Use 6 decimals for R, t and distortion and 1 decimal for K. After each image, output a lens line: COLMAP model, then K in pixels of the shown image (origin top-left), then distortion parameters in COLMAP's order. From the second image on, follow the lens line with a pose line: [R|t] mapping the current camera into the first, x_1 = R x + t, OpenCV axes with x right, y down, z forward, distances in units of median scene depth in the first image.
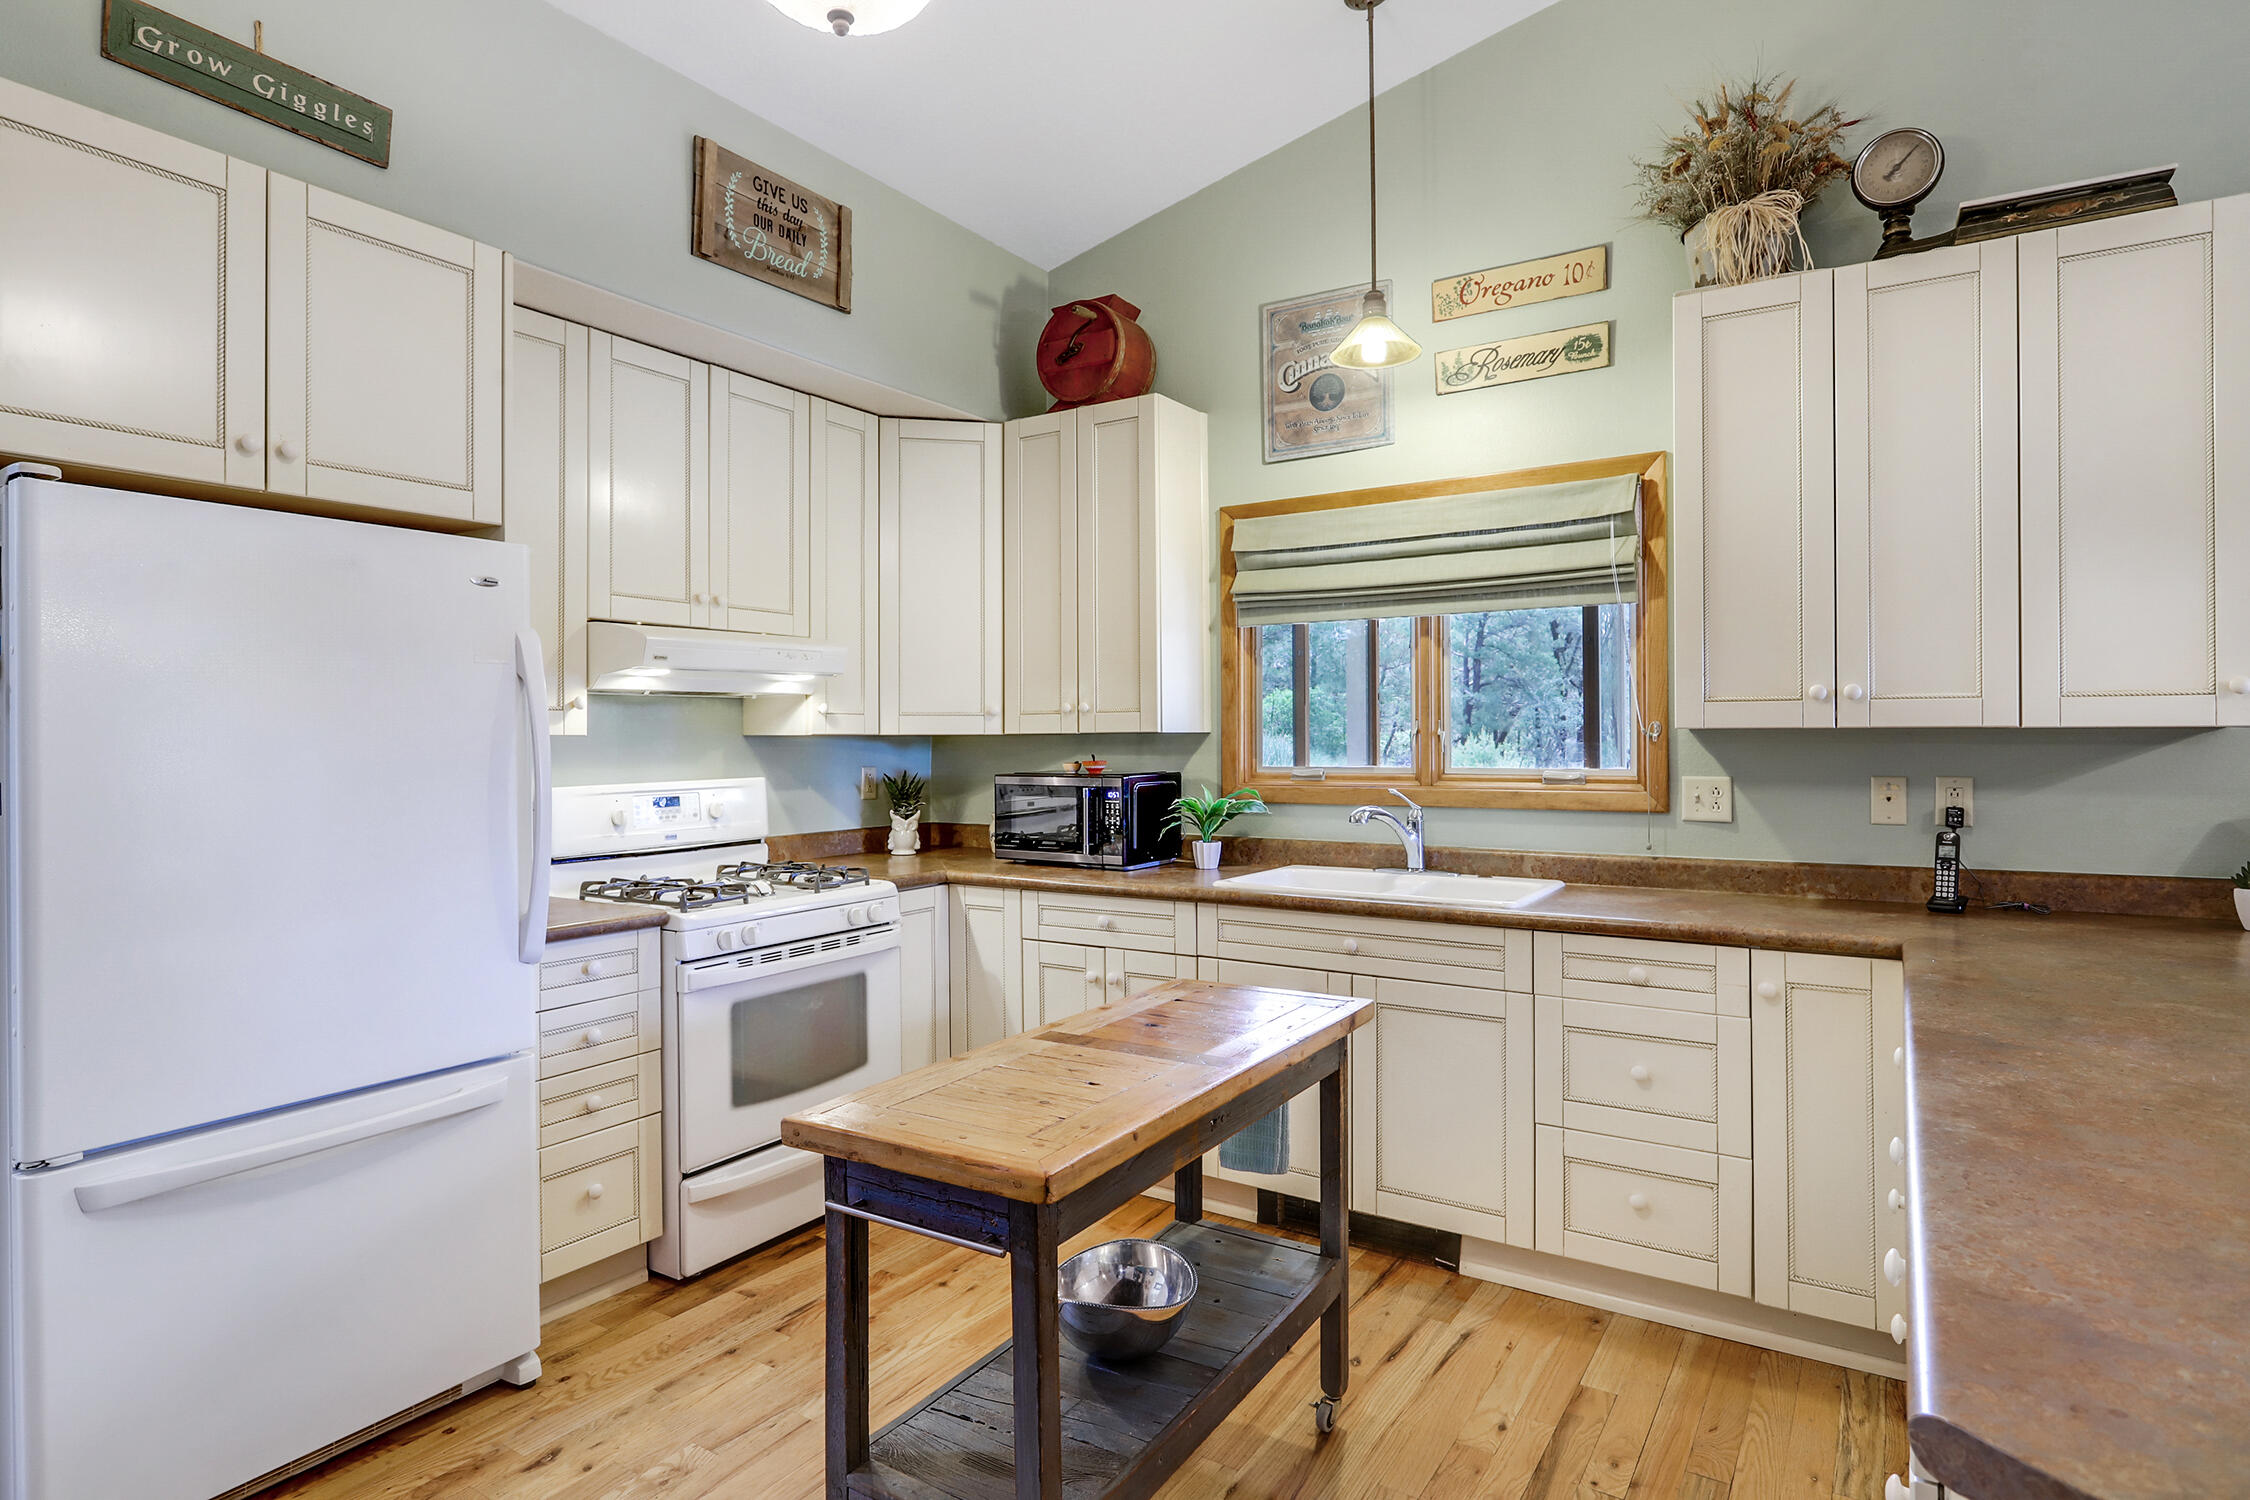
lens RADIAL K [[1208.5, 0, 1121.5], [0, 1208.5, 730.3], [0, 0, 1]] dist [-0.013201, 0.005235]
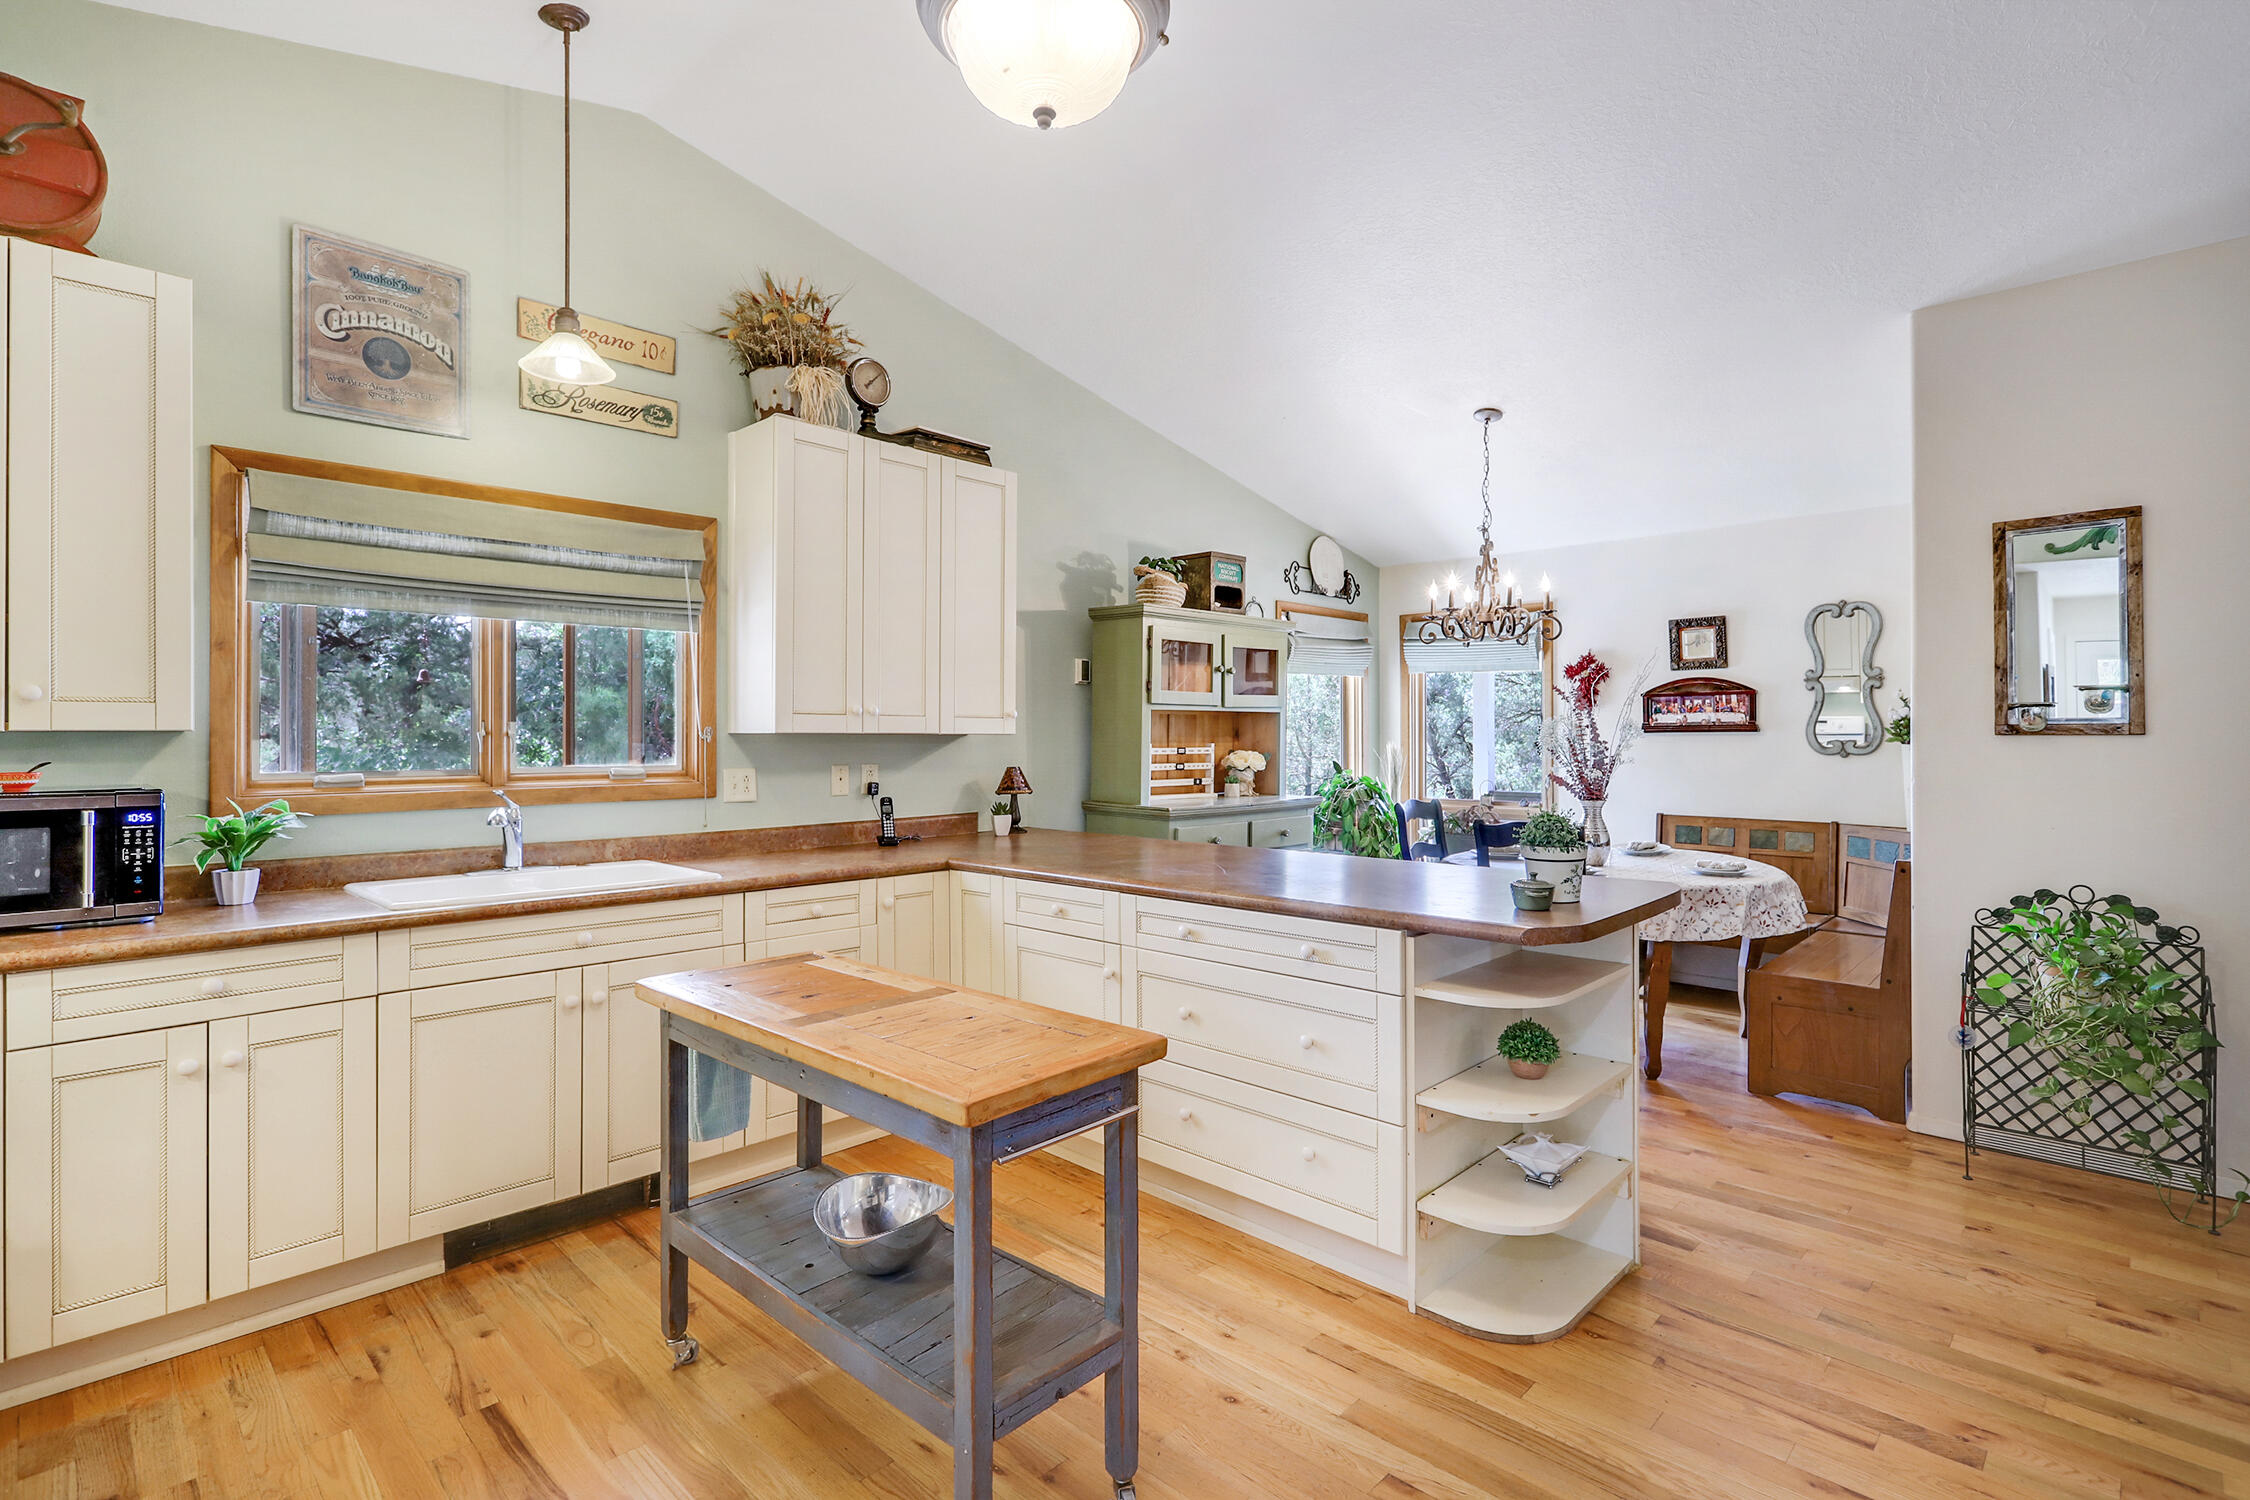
lens RADIAL K [[1074.2, 0, 1097.9], [0, 1074.2, 735.3], [0, 0, 1]] dist [0.000522, 0.001432]
pose [[0.195420, 0.006534, 0.980698, -0.579771], [-0.005977, 0.999967, -0.005471, 0.005239], [-0.980701, -0.004793, 0.195453, 0.355049]]
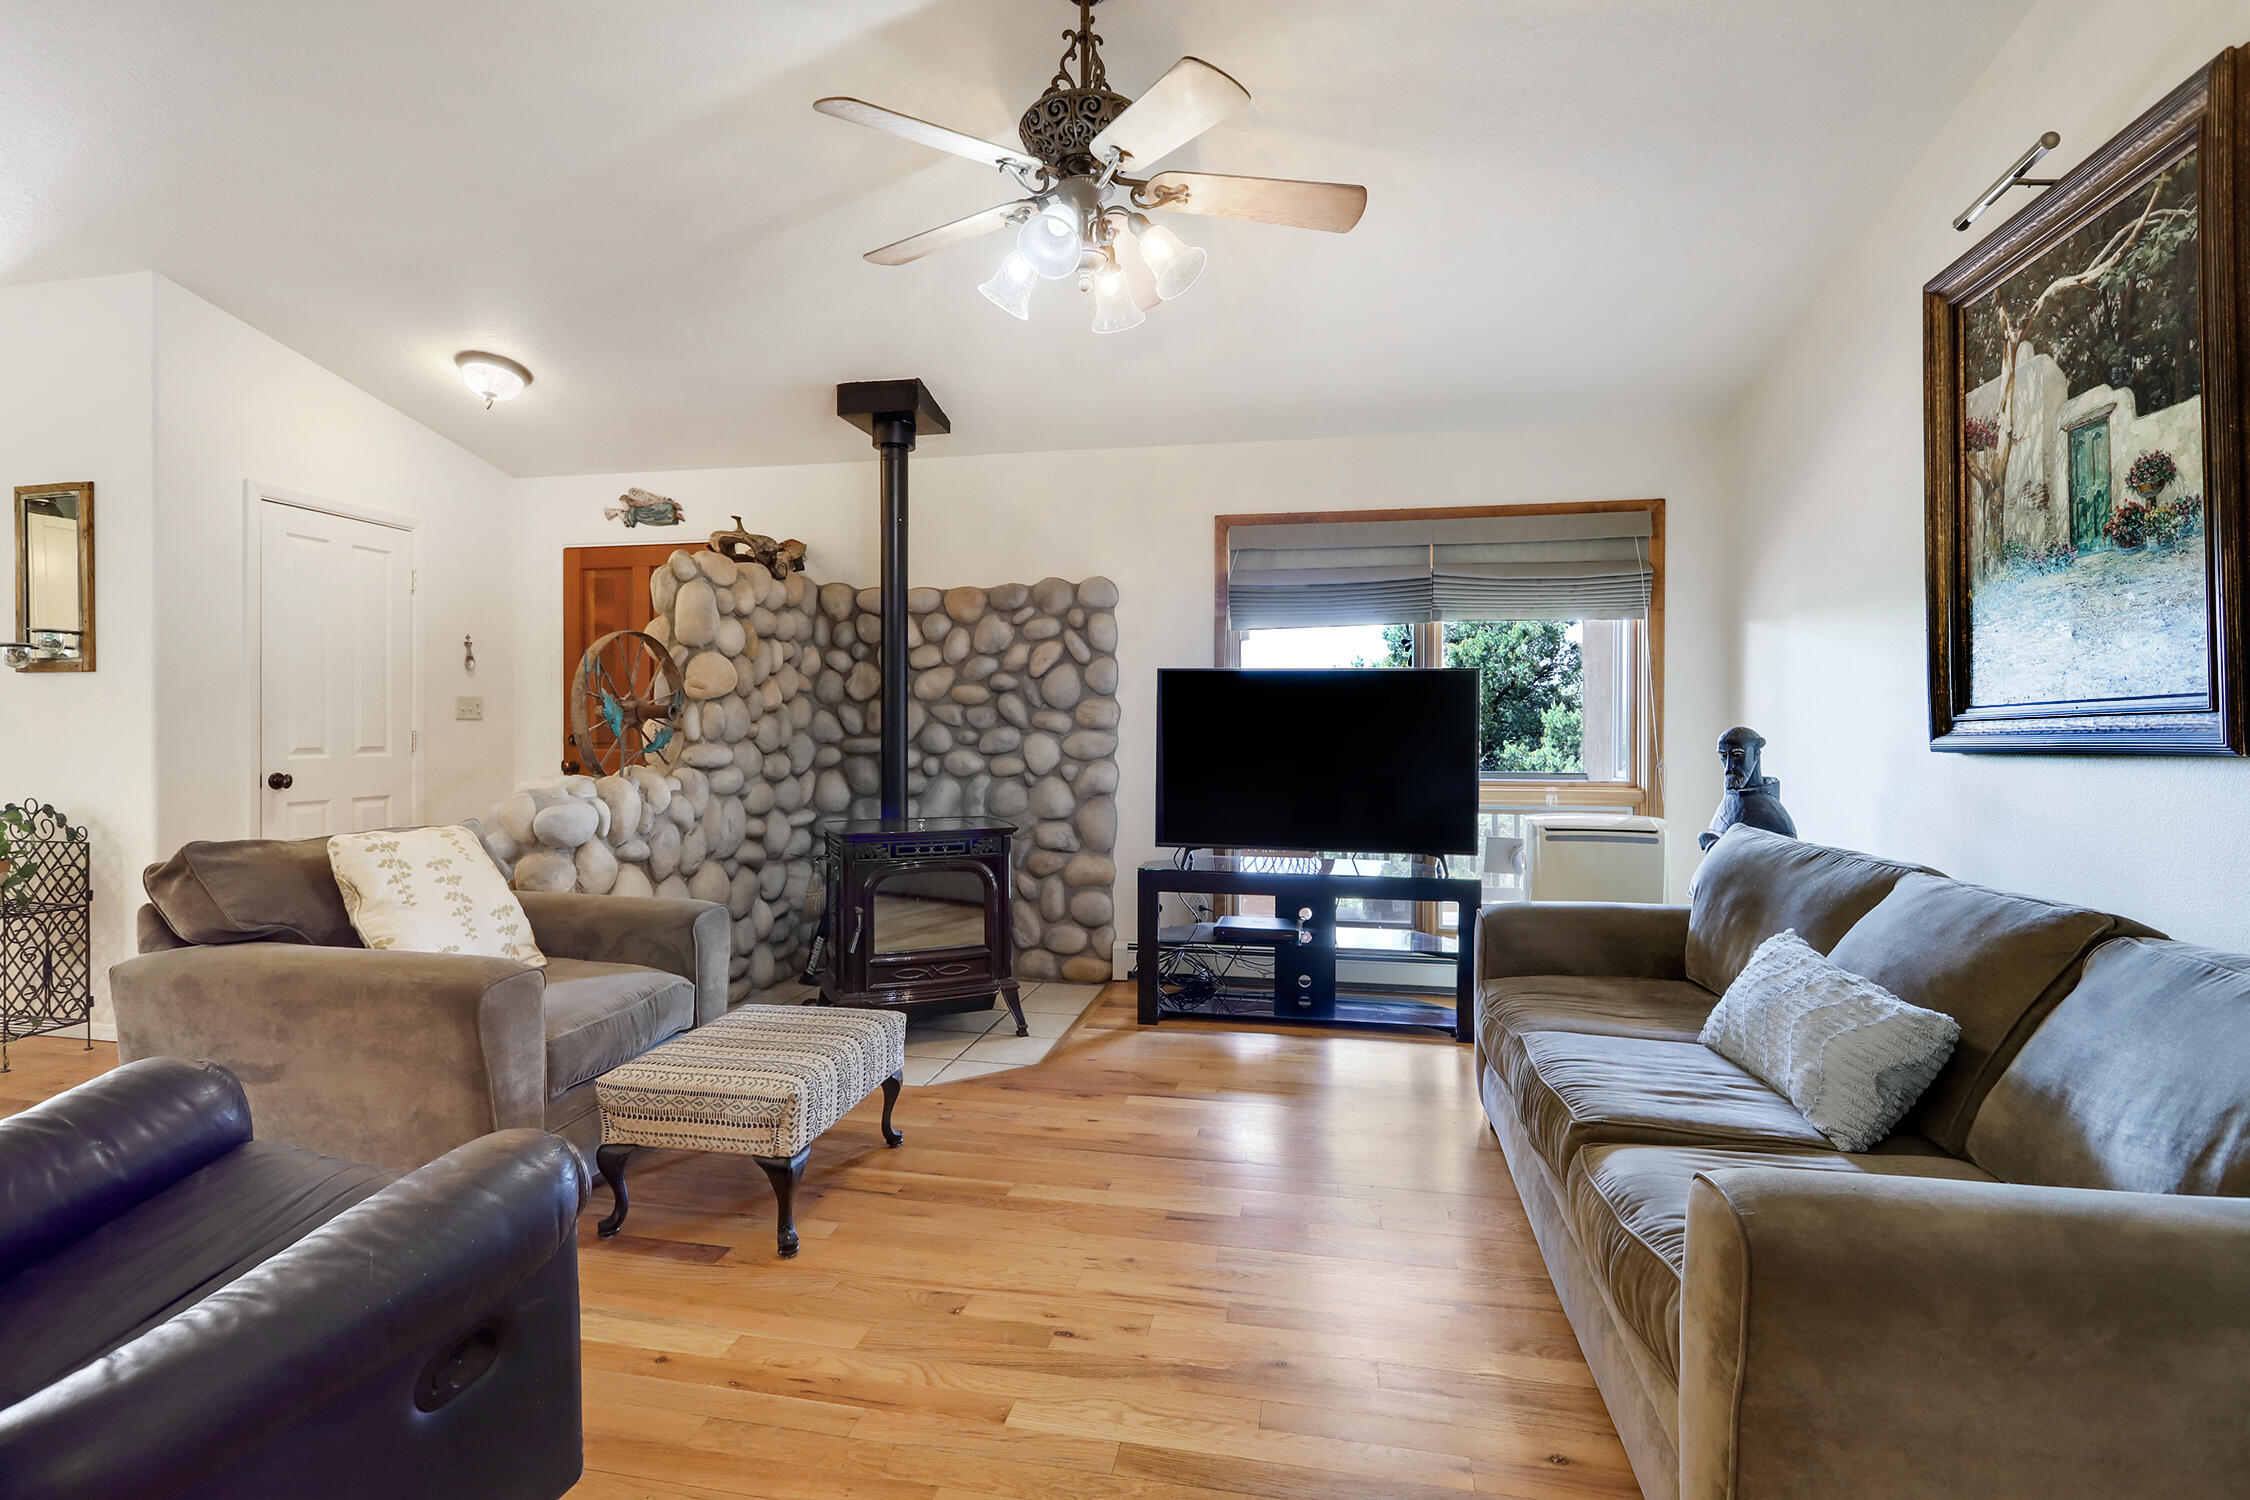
lens RADIAL K [[1074.2, 0, 1119.0], [0, 1074.2, 740.0], [0, 0, 1]] dist [0.000522, 0.001432]
pose [[-0.371817, -0.001447, 0.928305, -0.931040], [-0.005560, 0.999984, -0.000668, 0.061525], [-0.928290, -0.005410, -0.371819, -0.941224]]
